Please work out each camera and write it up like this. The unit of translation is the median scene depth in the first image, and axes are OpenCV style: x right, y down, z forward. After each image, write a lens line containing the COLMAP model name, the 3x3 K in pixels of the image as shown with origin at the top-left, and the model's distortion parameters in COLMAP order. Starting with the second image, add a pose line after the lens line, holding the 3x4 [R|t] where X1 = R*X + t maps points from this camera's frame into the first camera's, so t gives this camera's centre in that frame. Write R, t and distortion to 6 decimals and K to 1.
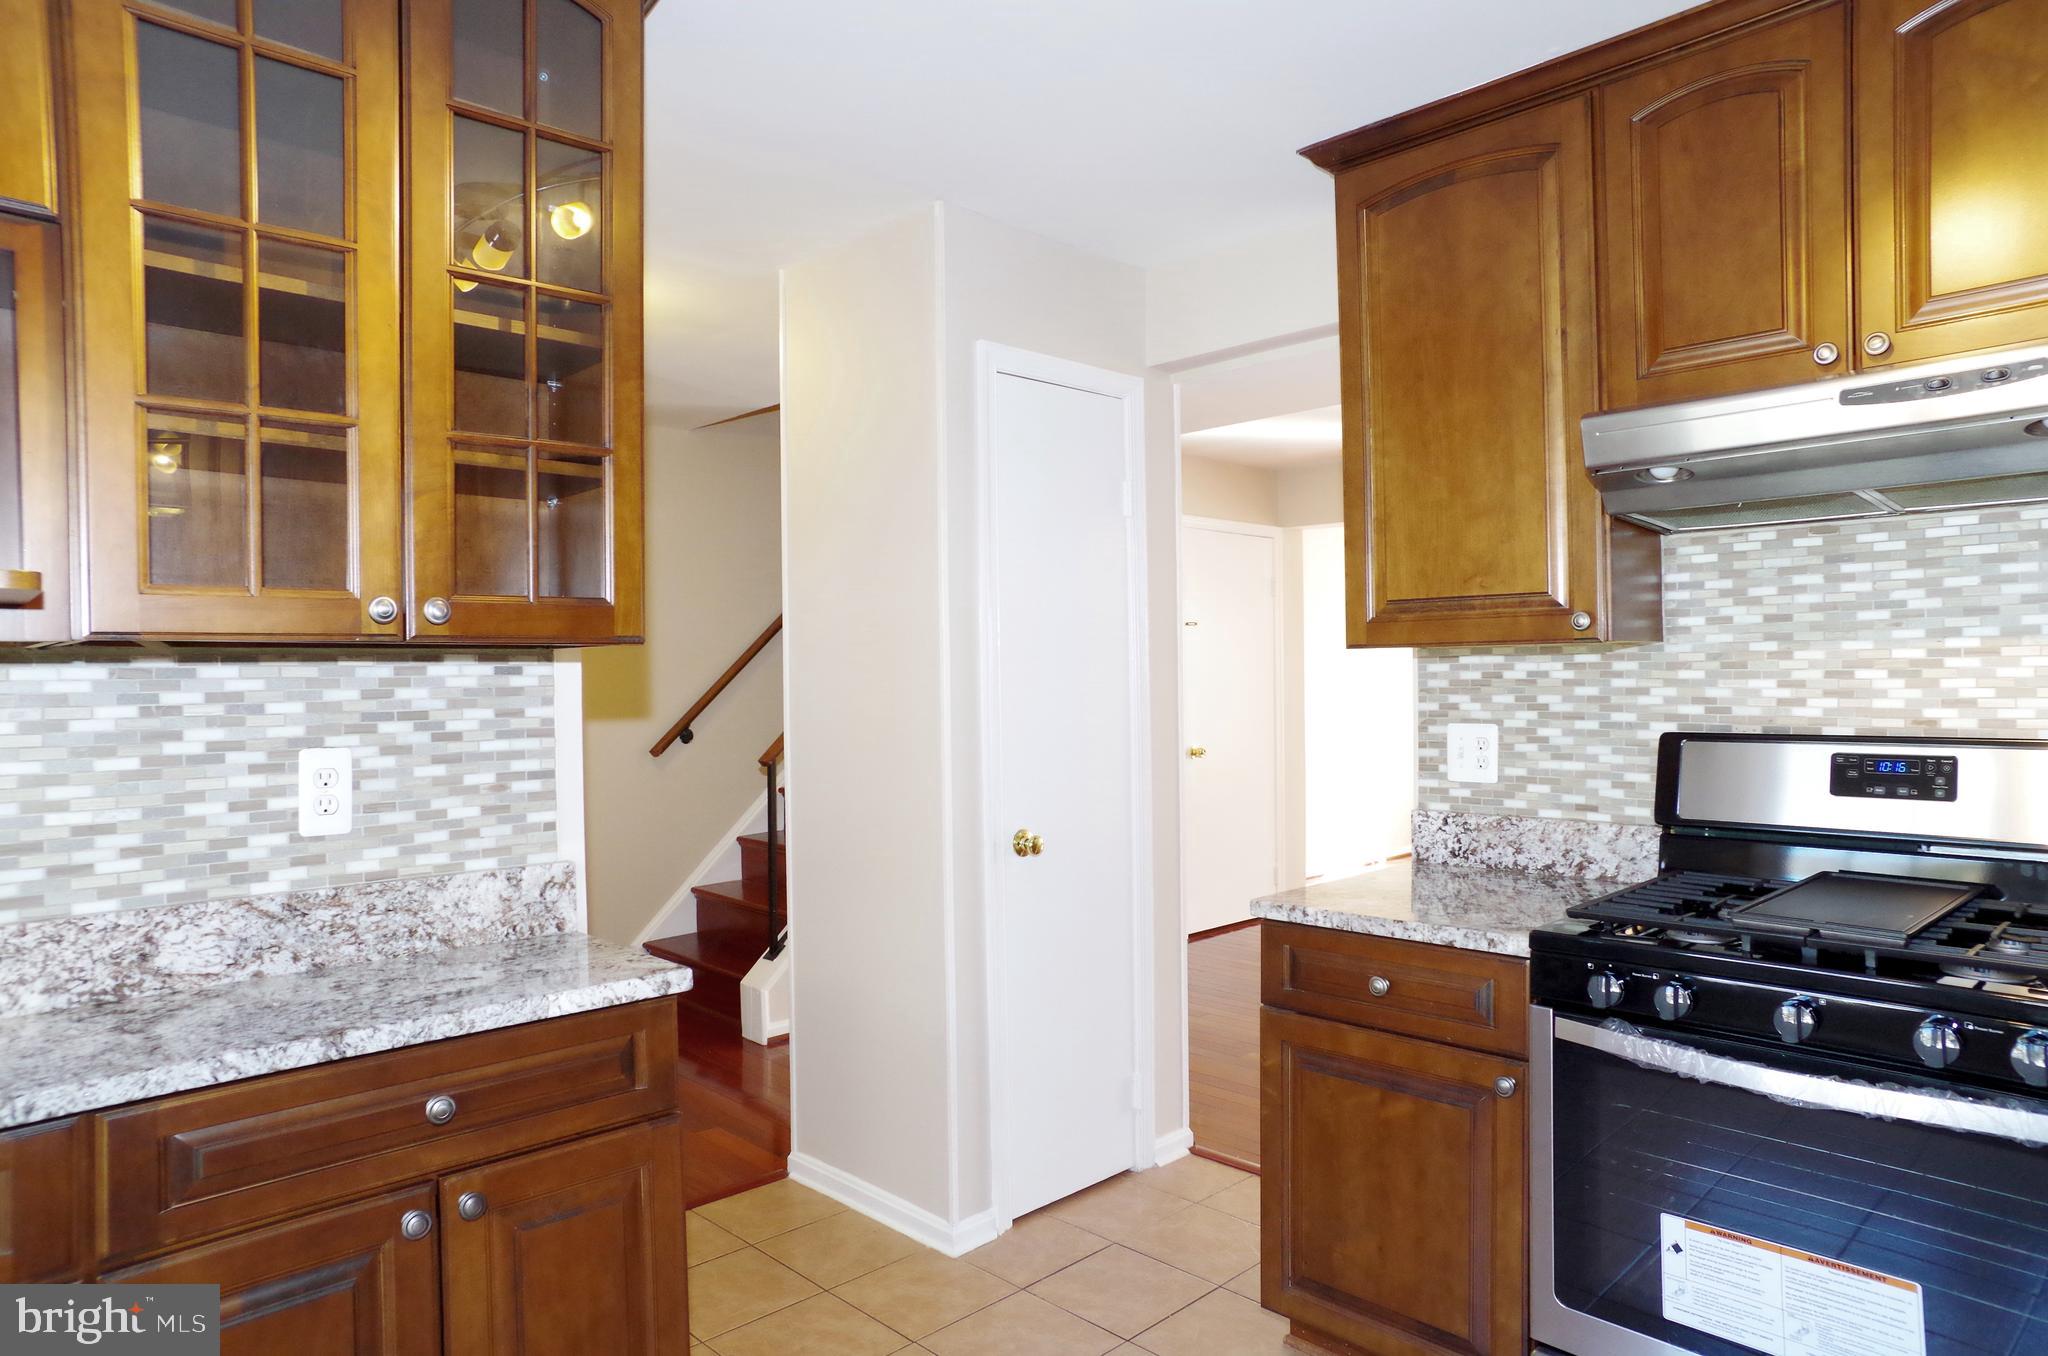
lens RADIAL K [[1268.0, 0, 1032.4], [0, 1268.0, 670.1], [0, 0, 1]] dist [-0.087349, 0.077690]
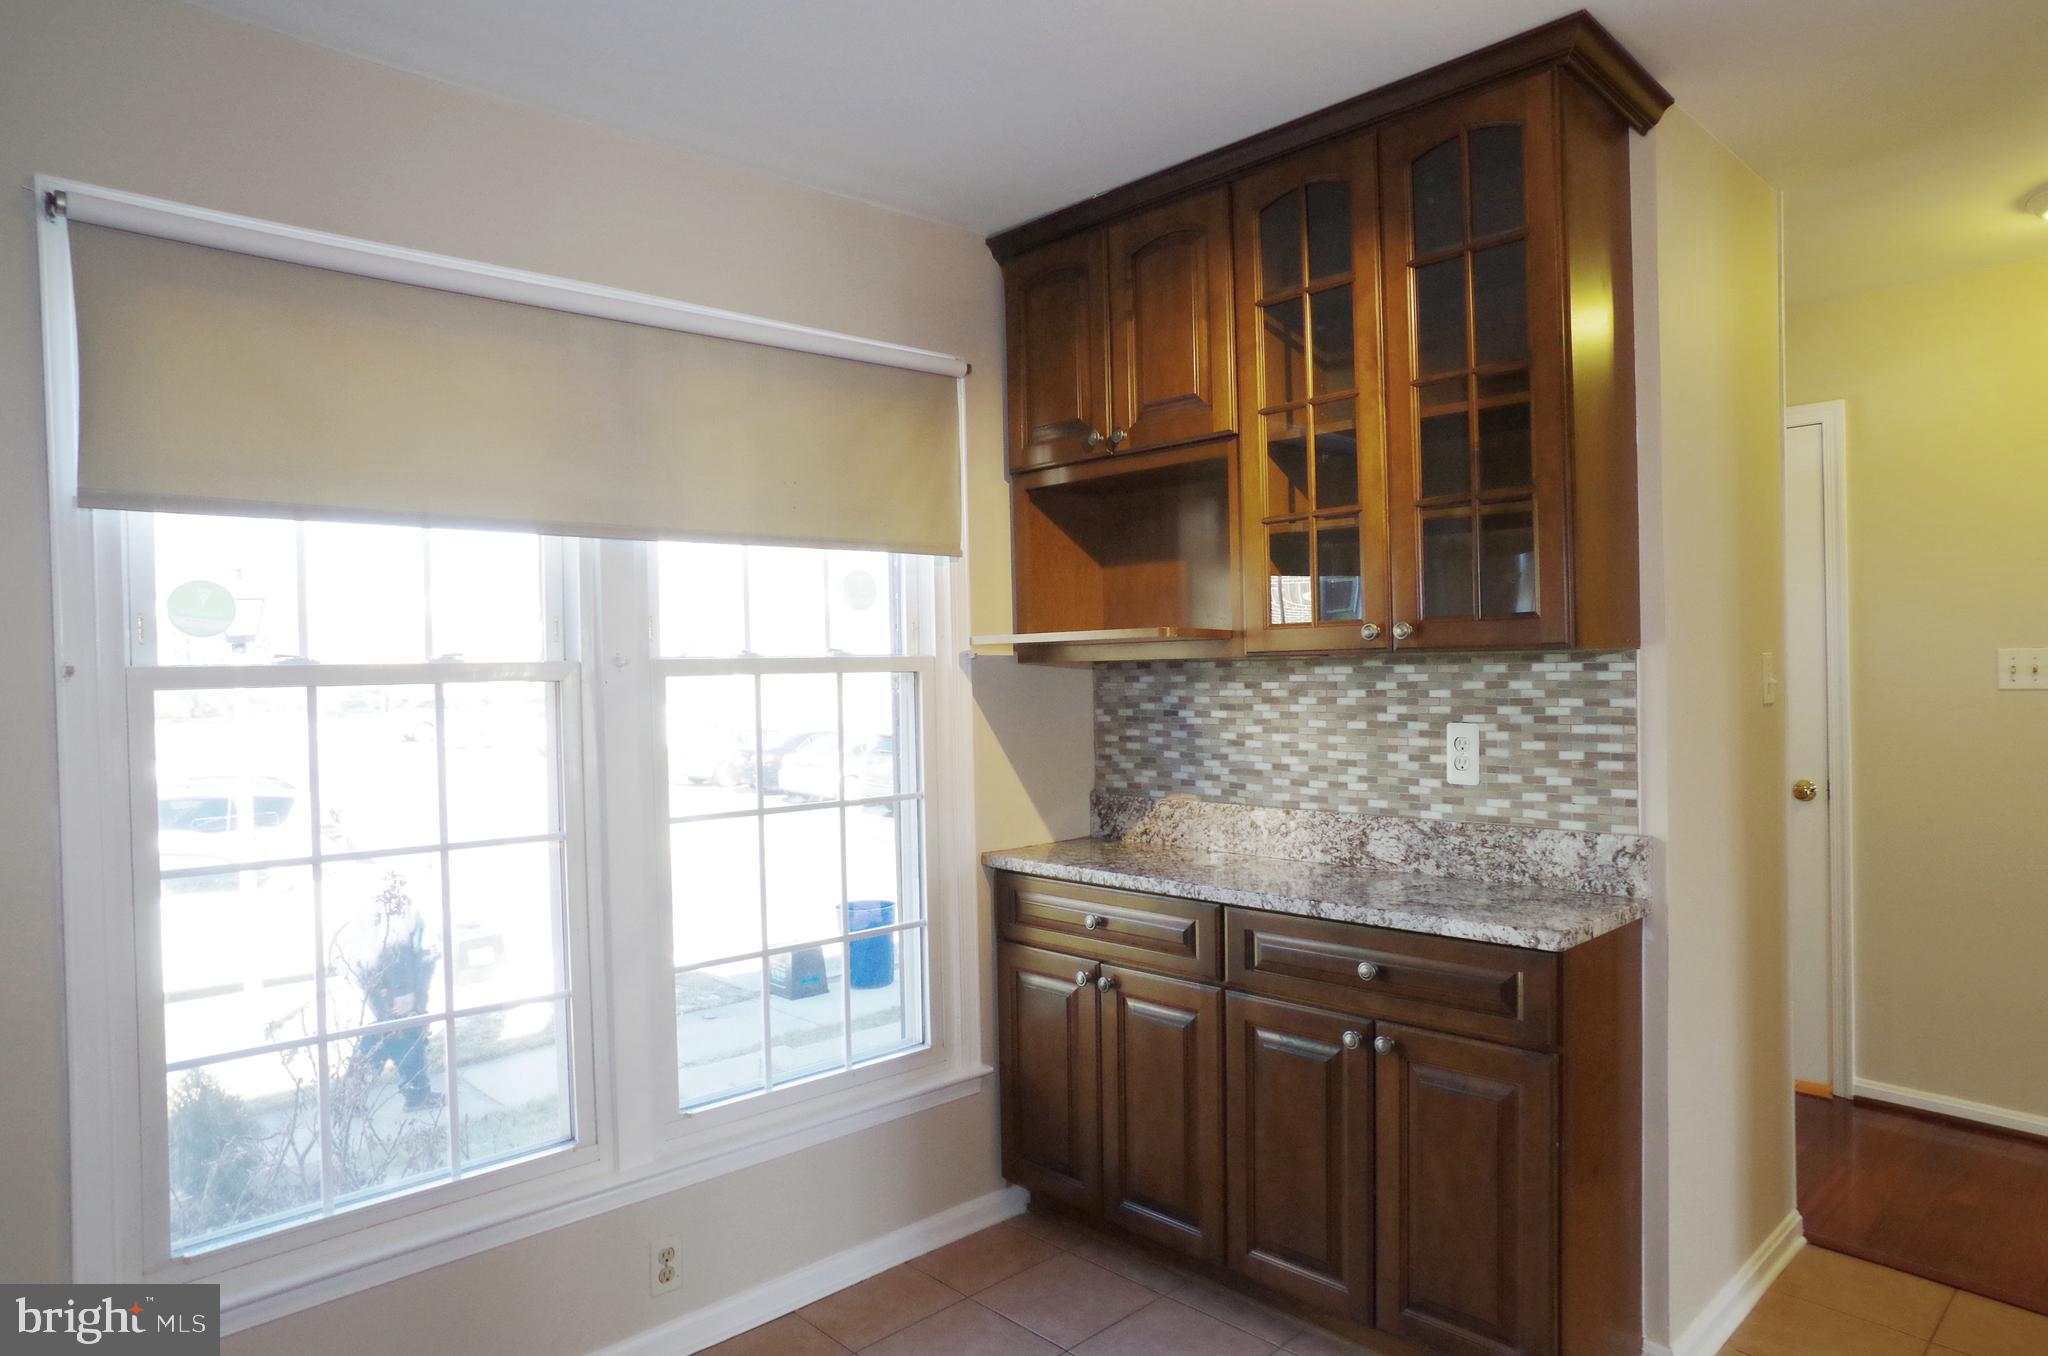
lens RADIAL K [[1268.0, 0, 1032.4], [0, 1268.0, 670.1], [0, 0, 1]] dist [-0.087349, 0.077690]
pose [[-0.008511, 0.017561, -0.999810, 0.856983], [0.023636, 0.999570, 0.017355, -0.033039], [0.999684, -0.023483, -0.008923, 0.530159]]
